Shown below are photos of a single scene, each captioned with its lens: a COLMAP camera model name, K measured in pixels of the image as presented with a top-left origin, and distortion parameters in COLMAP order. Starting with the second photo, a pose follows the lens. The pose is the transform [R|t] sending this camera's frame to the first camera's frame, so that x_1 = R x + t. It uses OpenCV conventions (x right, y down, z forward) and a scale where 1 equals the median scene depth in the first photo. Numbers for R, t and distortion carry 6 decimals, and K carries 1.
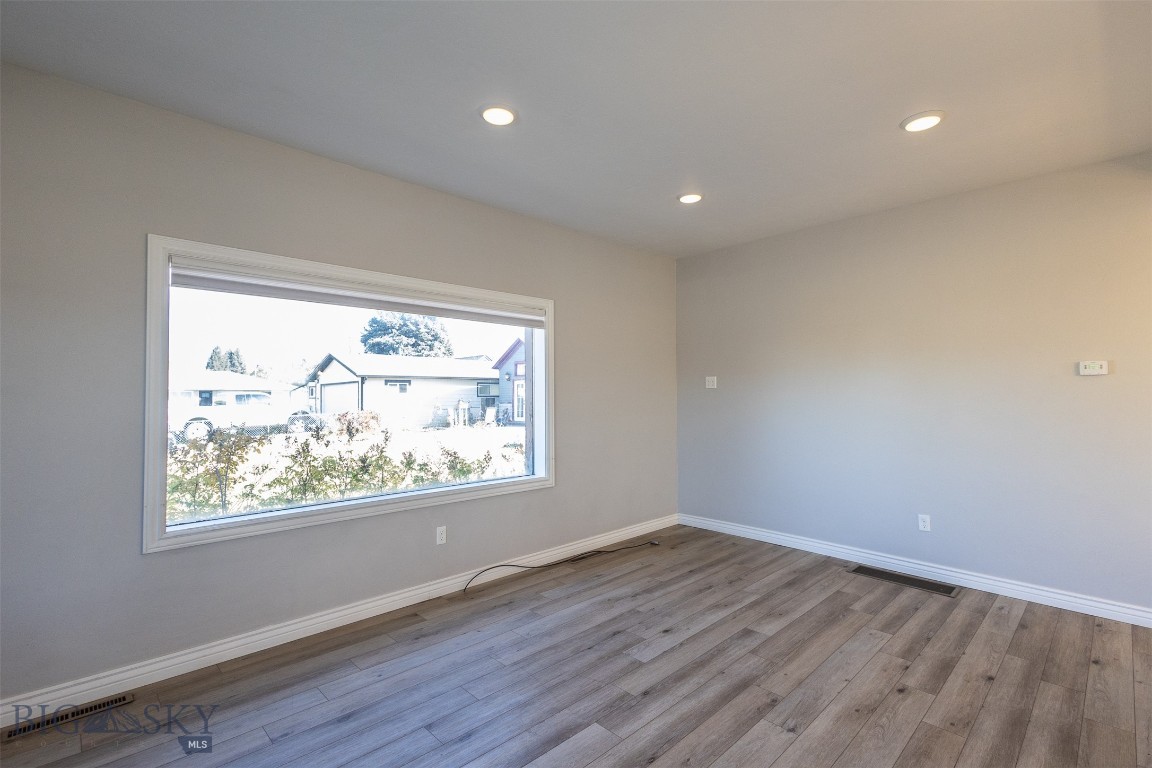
lens RADIAL K [[527.3, 0, 576.0], [0, 527.3, 384.0], [0, 0, 1]] dist [0.011845, -0.000350]
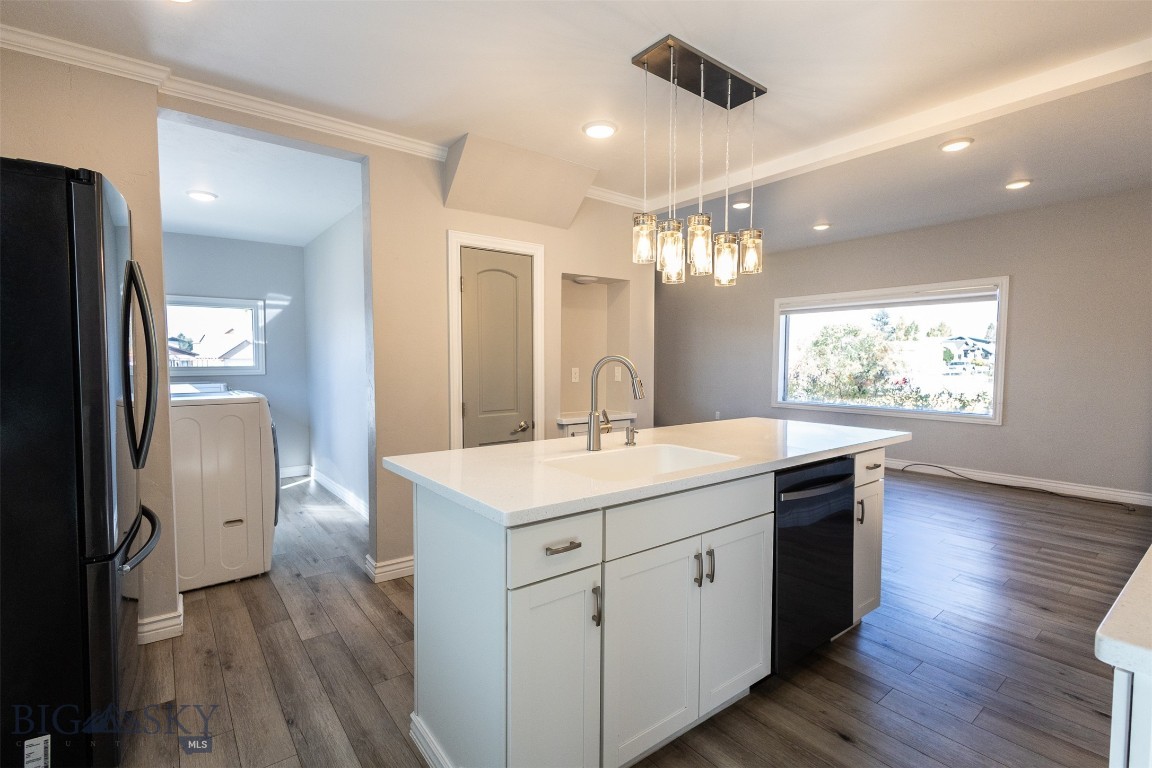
lens RADIAL K [[527.3, 0, 576.0], [0, 527.3, 384.0], [0, 0, 1]] dist [0.011845, -0.000350]
pose [[-0.117634, 0.059034, -0.991301, 1.533805], [0.026887, 0.998055, 0.056246, -0.003522], [0.992693, -0.020036, -0.118993, 0.165275]]
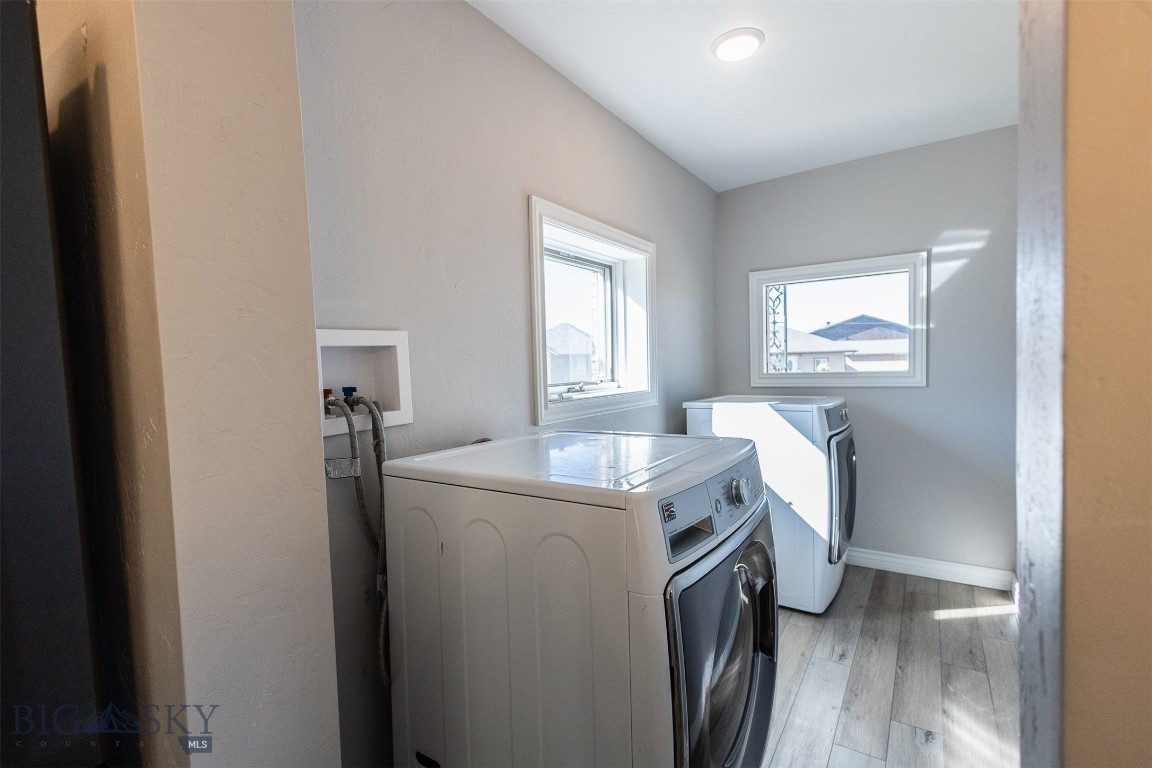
lens RADIAL K [[522.6, 0, 576.0], [0, 522.6, 384.0], [0, 0, 1]] dist [0.082600, -0.000093]
pose [[-0.980927, 0.037342, -0.190755, 0.824949], [0.032585, 0.999076, 0.028012, -0.012466], [0.191625, 0.021262, -0.981238, -0.171516]]
